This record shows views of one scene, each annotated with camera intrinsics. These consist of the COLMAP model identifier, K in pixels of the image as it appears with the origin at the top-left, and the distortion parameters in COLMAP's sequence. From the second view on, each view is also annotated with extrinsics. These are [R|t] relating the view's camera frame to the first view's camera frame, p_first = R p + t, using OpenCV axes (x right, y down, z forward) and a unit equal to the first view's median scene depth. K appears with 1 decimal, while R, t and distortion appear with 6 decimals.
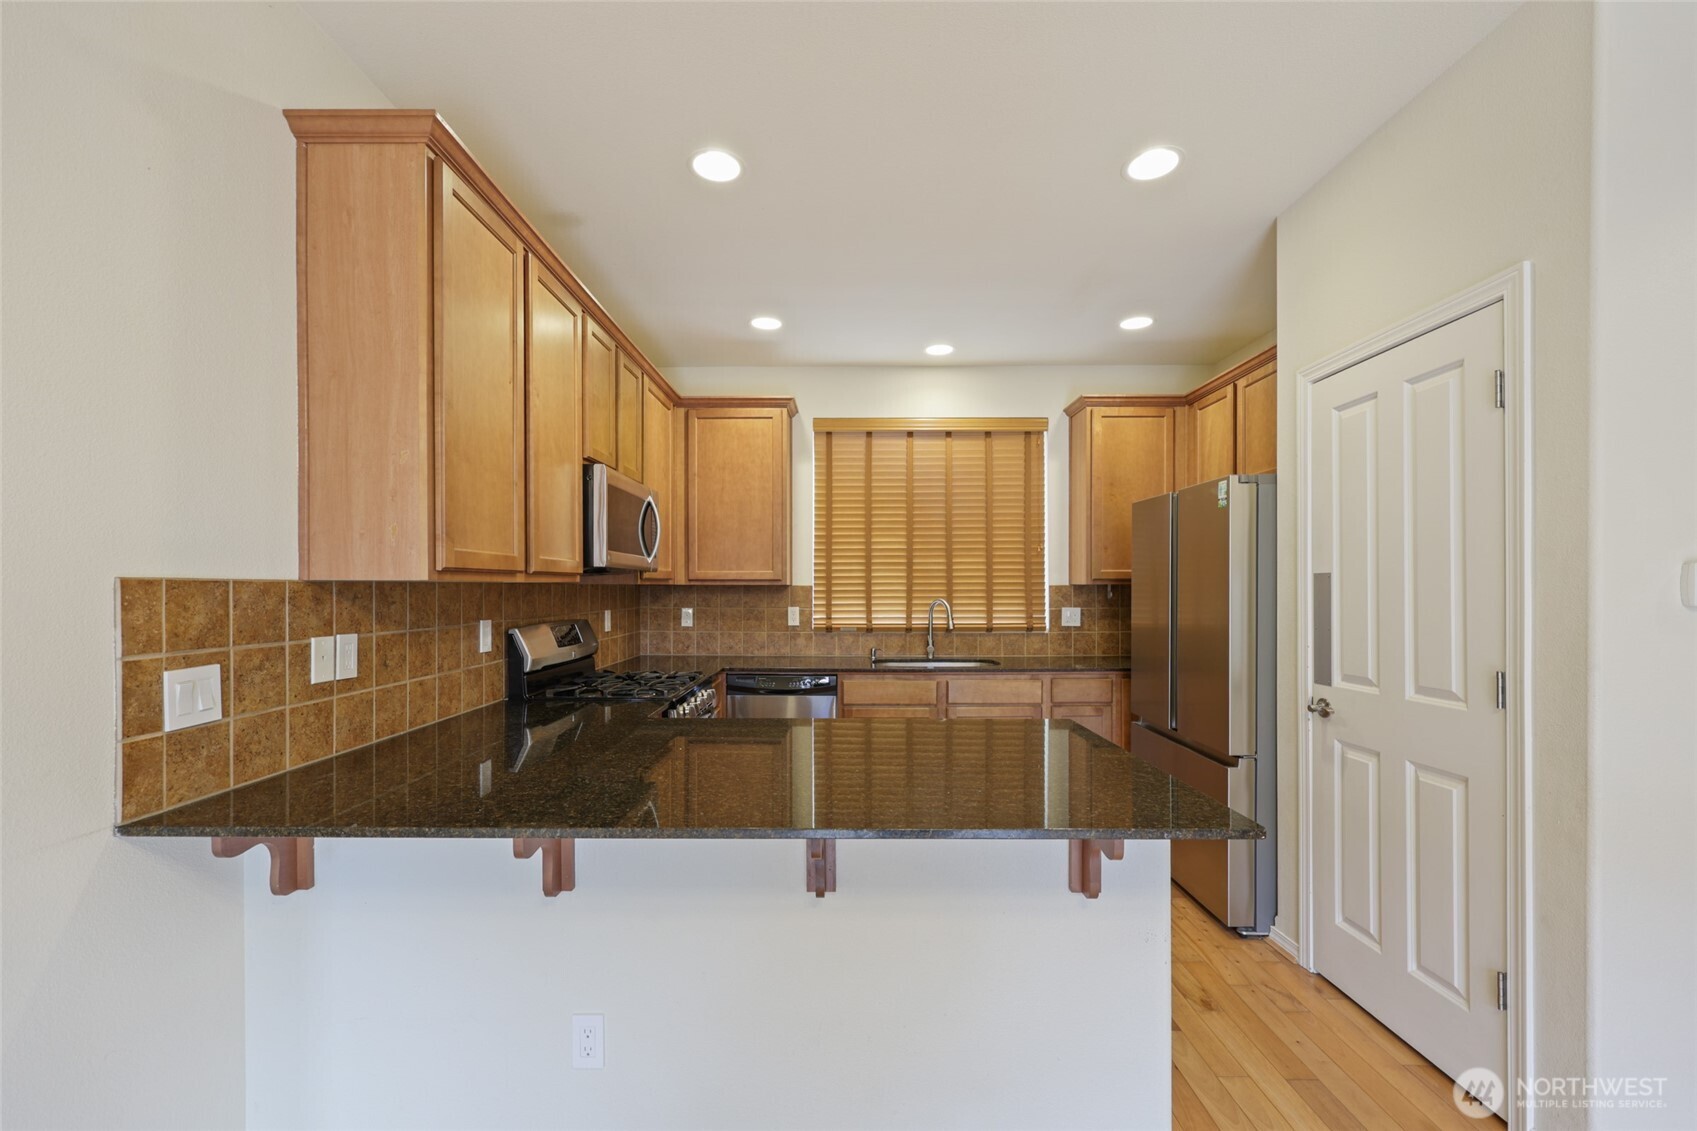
lens RADIAL K [[708.6, 0, 842.8], [0, 708.6, 589.6], [0, 0, 1]] dist [0.003235, 0.000163]
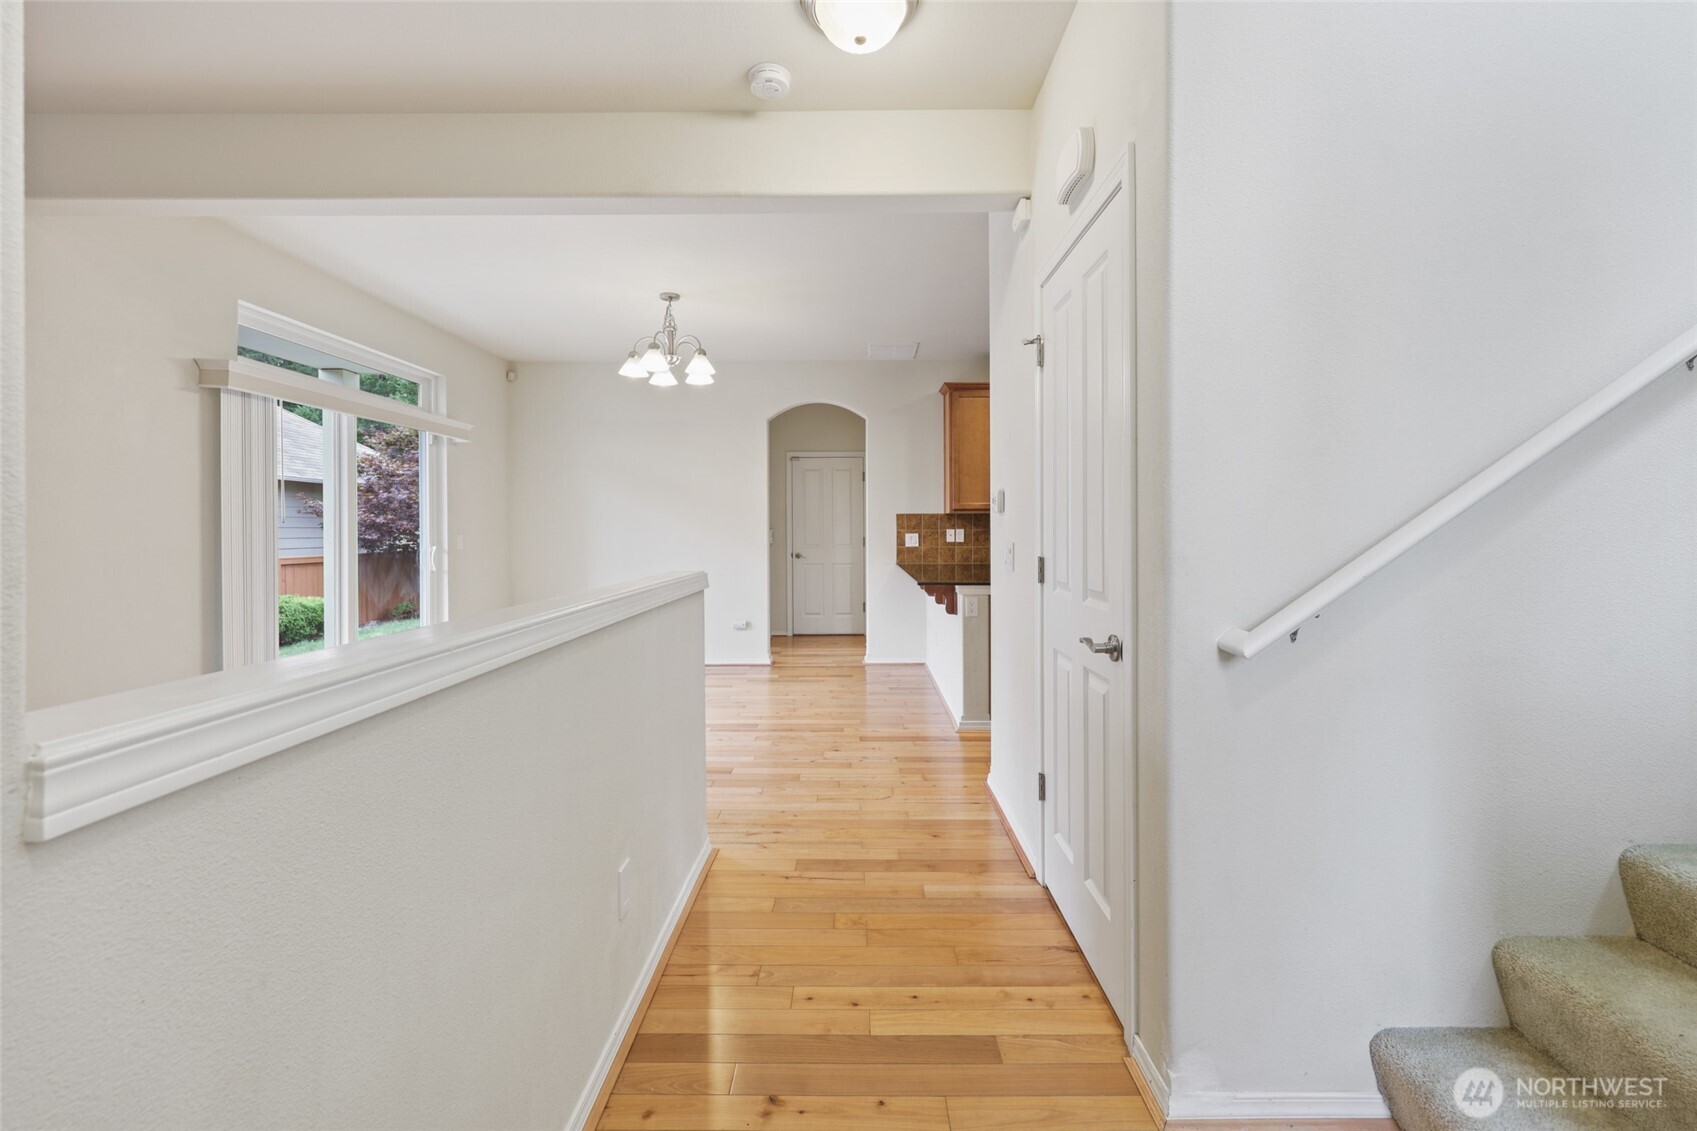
lens RADIAL K [[695.7, 0, 847.4], [0, 695.7, 530.1], [0, 0, 1]] dist [0.000714, 0.000052]
pose [[-0.001207, 0.003735, -0.999992, 2.602657], [0.001037, 0.999992, 0.003734, 0.052982], [0.999999, -0.001032, -0.001211, 0.450746]]
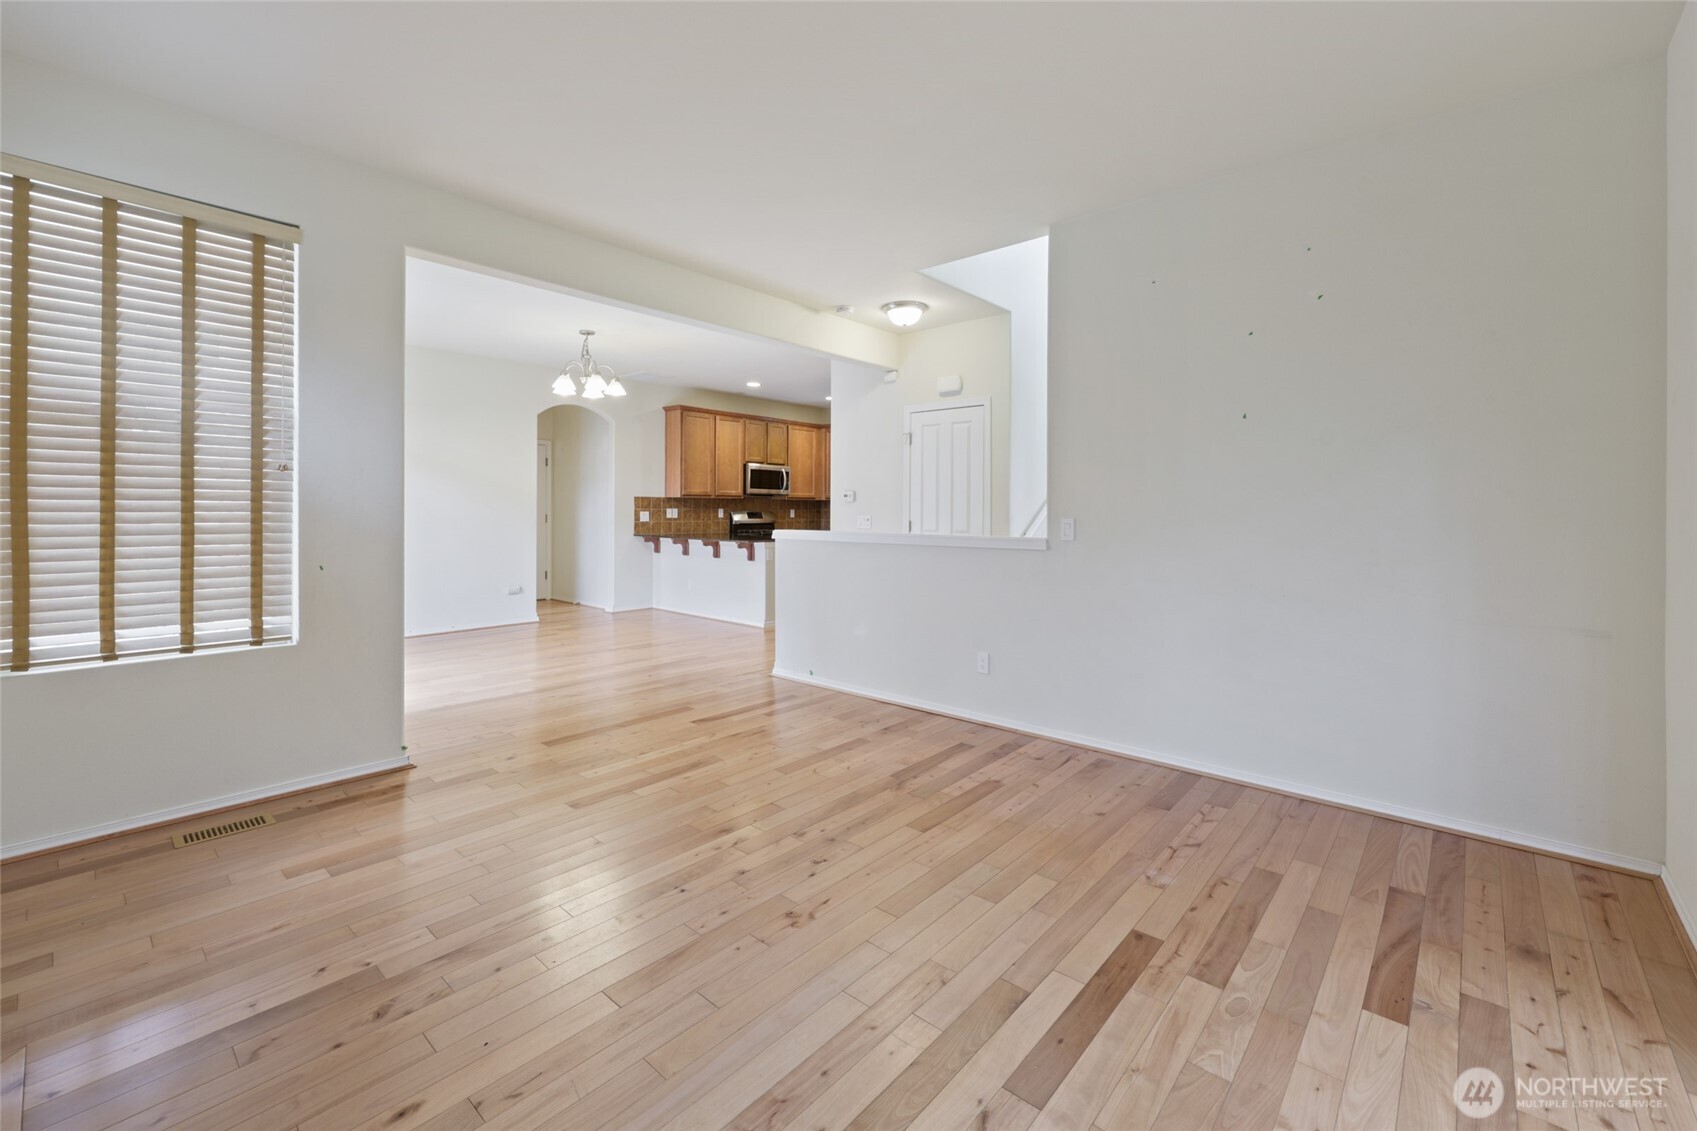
lens RADIAL K [[709.6, 0, 846.6], [0, 709.6, 511.3], [0, 0, 1]] dist [0.000208, 0.000072]
pose [[0.751970, 0.008573, -0.659142, 3.236748], [-0.009867, 0.999950, 0.001749, 0.059461], [0.659124, 0.005189, 0.752017, -1.784920]]
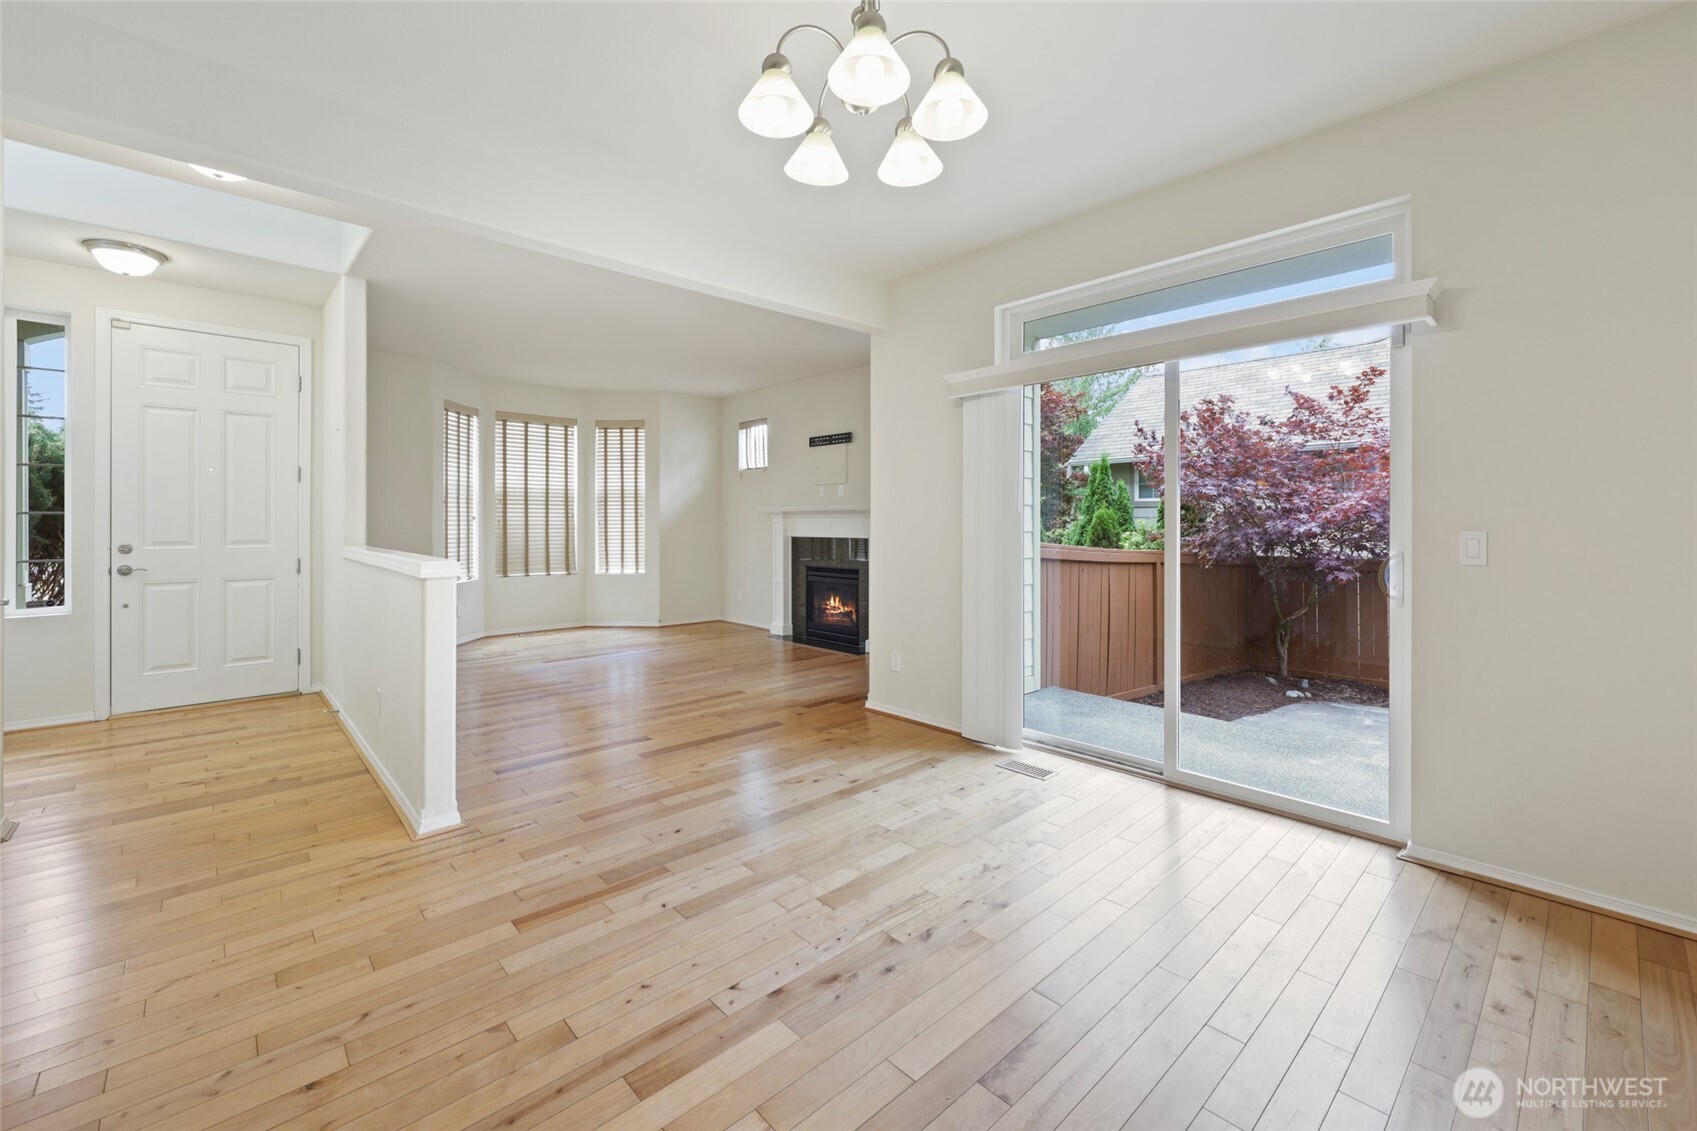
lens RADIAL K [[697.7, 0, 849.3], [0, 697.7, 520.3], [0, 0, 1]] dist [0.000845, 0.000002]
pose [[-0.688317, 0.004365, 0.725397, -0.439320], [0.004026, 0.999989, -0.002197, 0.061265], [-0.725399, 0.001409, -0.688328, 0.518769]]
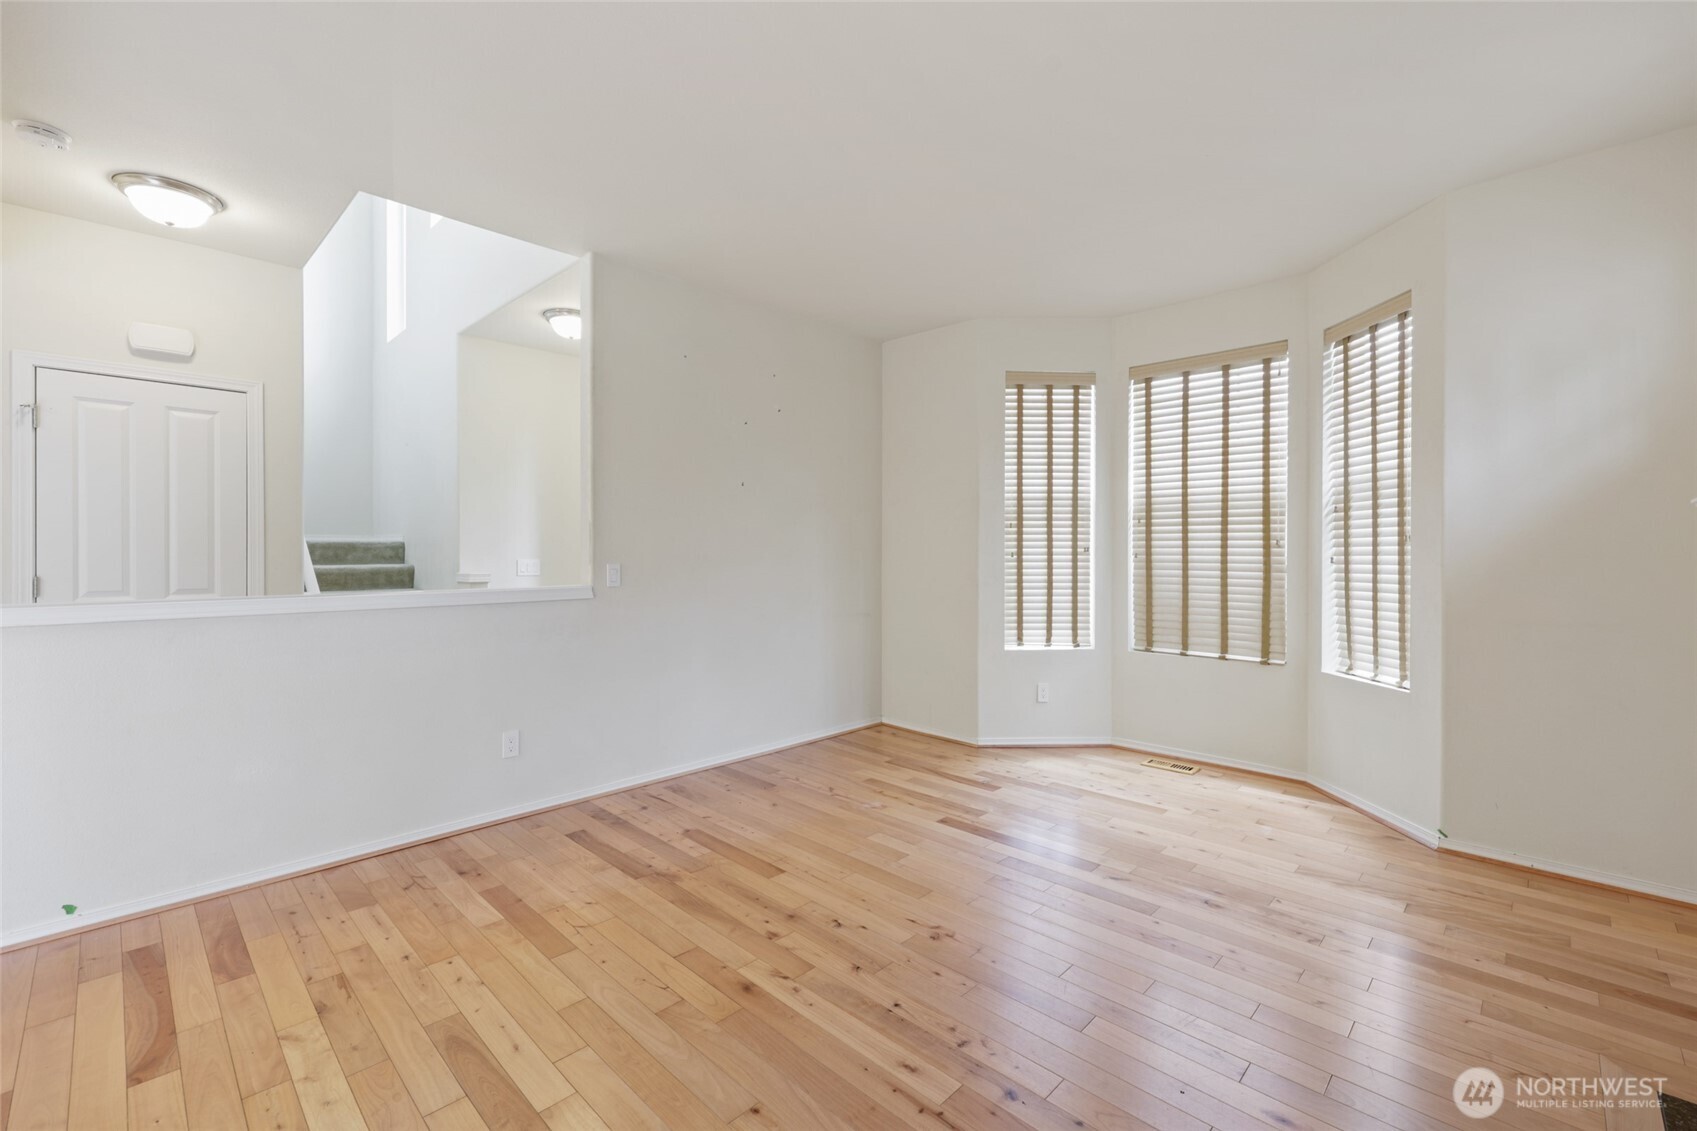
lens RADIAL K [[722.0, 0, 868.1], [0, 722.0, 554.2], [0, 0, 1]] dist [0.002221, 0.000120]
pose [[0.681728, 0.001972, 0.731603, 1.442919], [-0.001222, 0.999998, -0.001557, 0.053018], [-0.731605, 0.000168, 0.681729, -1.746658]]
